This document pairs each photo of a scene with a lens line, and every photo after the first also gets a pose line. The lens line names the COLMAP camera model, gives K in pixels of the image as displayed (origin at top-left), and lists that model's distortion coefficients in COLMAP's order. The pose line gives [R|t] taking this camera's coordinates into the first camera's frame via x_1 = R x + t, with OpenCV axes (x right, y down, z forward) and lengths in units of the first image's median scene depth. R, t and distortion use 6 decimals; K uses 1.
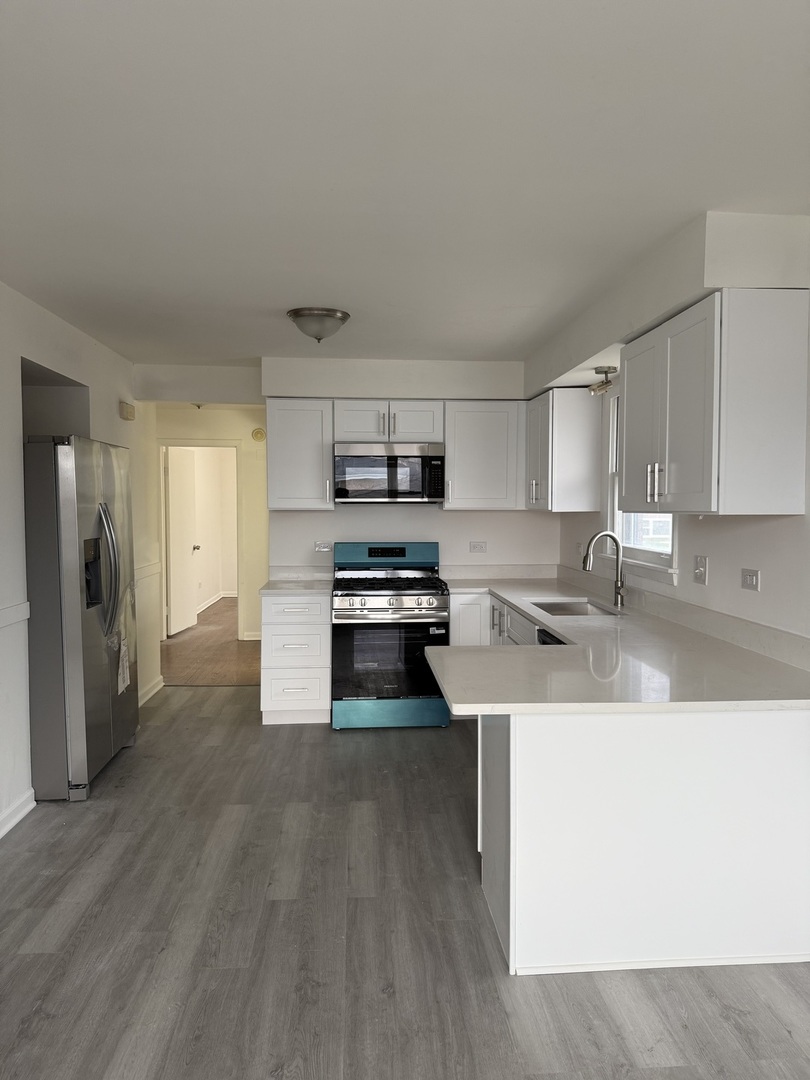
lens RADIAL K [[750.2, 0, 407.3], [0, 750.2, 539.8], [0, 0, 1]] dist [0.049632, -0.000013]
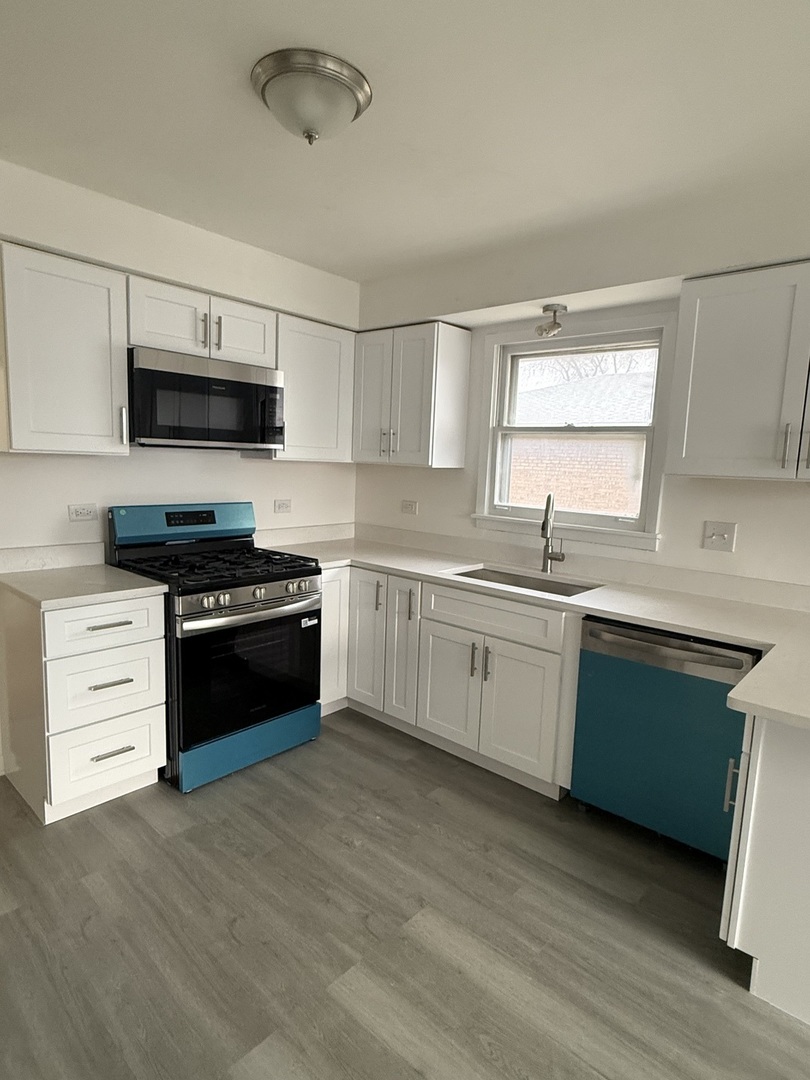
lens RADIAL K [[596.5, 0, 403.5], [0, 596.5, 543.7], [0, 0, 1]] dist [0.002037, -0.000205]
pose [[0.719282, -0.070701, 0.691111, -0.316805], [-0.003289, 0.994450, 0.105156, -0.022412], [-0.694711, -0.077911, 0.715058, 0.526980]]
